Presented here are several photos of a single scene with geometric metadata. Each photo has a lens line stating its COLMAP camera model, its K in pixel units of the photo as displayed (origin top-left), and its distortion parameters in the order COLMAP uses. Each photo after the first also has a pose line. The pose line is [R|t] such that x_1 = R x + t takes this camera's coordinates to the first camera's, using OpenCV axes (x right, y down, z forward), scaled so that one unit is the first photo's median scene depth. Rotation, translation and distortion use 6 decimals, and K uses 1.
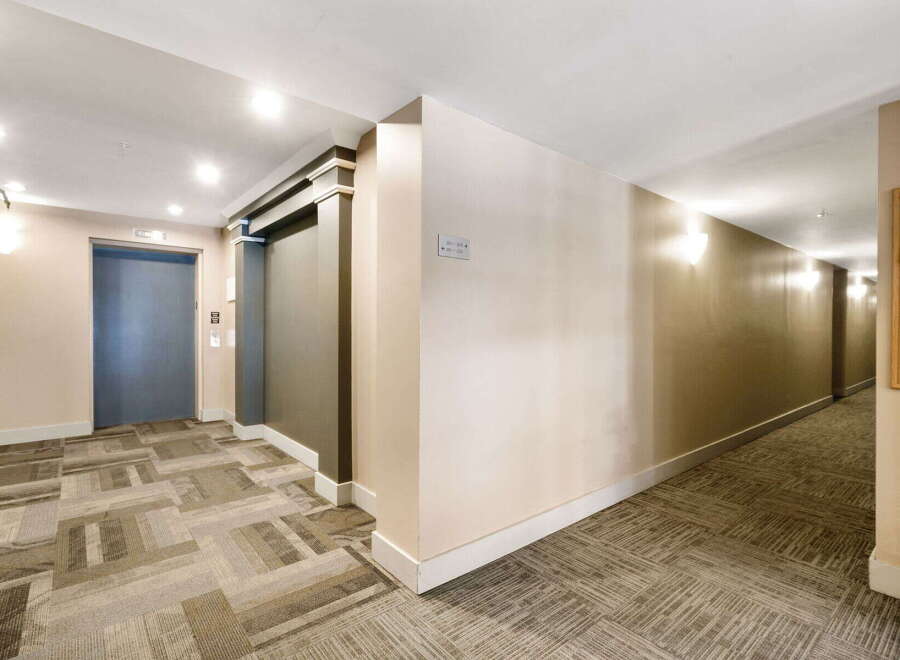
lens RADIAL K [[457.4, 0, 449.3], [0, 457.4, 328.4], [0, 0, 1]] dist [-0.003978, 0.000364]
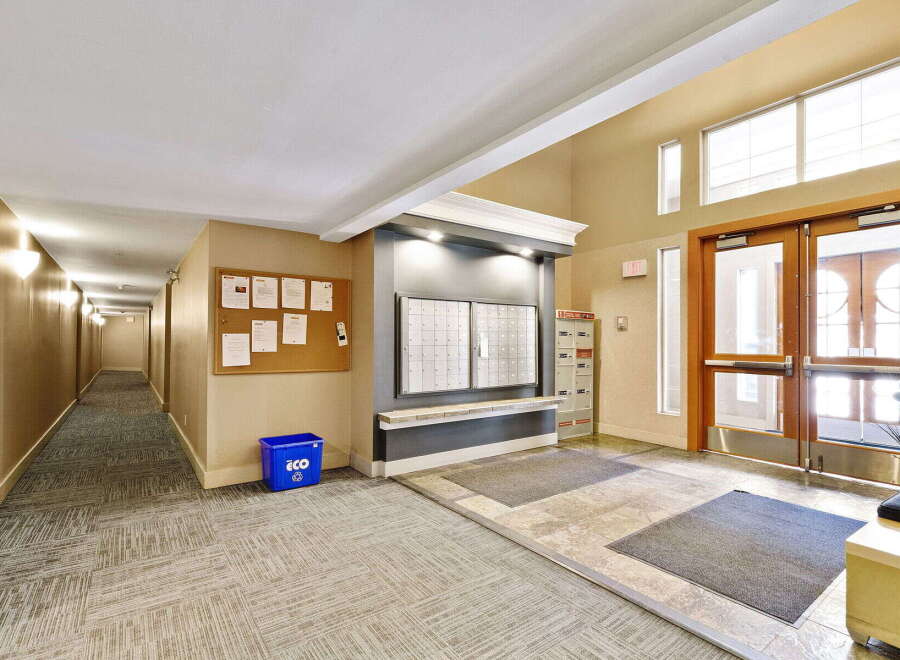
lens RADIAL K [[457.4, 0, 450.3], [0, 457.4, 334.5], [0, 0, 1]] dist [-0.003978, 0.000364]
pose [[0.063226, 0.009704, 0.997952, -0.737949], [0.002245, 0.999949, -0.009866, -0.010145], [-0.997997, 0.002864, 0.063201, -0.063133]]
